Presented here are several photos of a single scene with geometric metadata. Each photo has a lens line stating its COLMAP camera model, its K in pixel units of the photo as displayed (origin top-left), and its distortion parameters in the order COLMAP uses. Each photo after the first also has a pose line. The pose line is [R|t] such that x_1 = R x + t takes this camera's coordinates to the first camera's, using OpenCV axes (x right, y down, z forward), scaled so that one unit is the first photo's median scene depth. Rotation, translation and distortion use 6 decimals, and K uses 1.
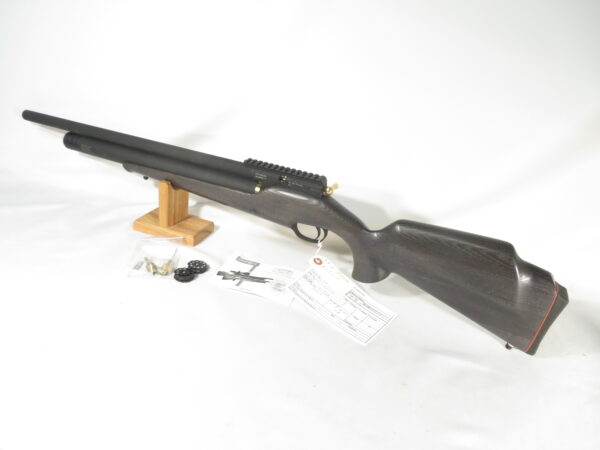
lens RADIAL K [[403.3, 0, 300.0], [0, 403.3, 225.0], [0, 0, 1]] dist [-0.018883, 0.003316]
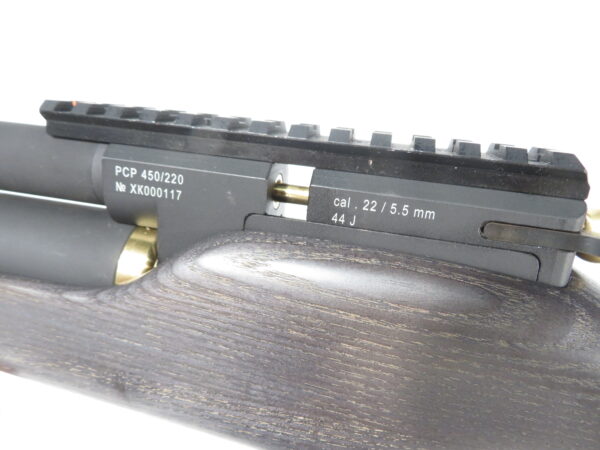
lens RADIAL K [[403.3, 0, 300.0], [0, 403.3, 225.0], [0, 0, 1]] dist [-0.018883, 0.003316]
pose [[0.973770, -0.067674, 0.217237, -0.072271], [0.101811, 0.983428, -0.150011, -0.071220], [-0.203485, 0.168194, 0.964523, 0.812128]]
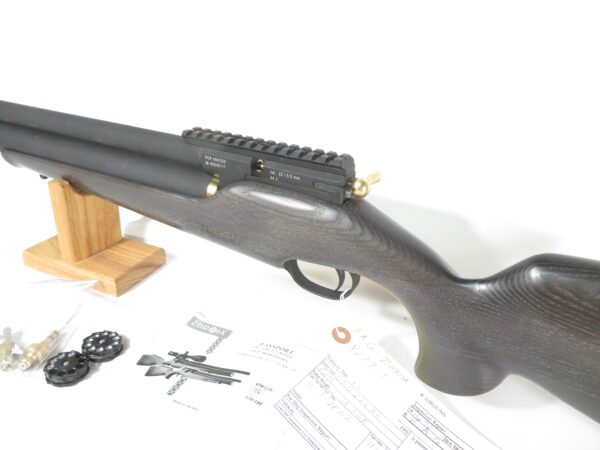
lens RADIAL K [[403.3, 0, 300.0], [0, 403.3, 225.0], [0, 0, 1]] dist [-0.018883, 0.003316]
pose [[0.995415, -0.025103, -0.092294, 0.043215], [0.025281, 0.999680, 0.000762, -0.043235], [0.092245, -0.003092, 0.995732, 0.521583]]
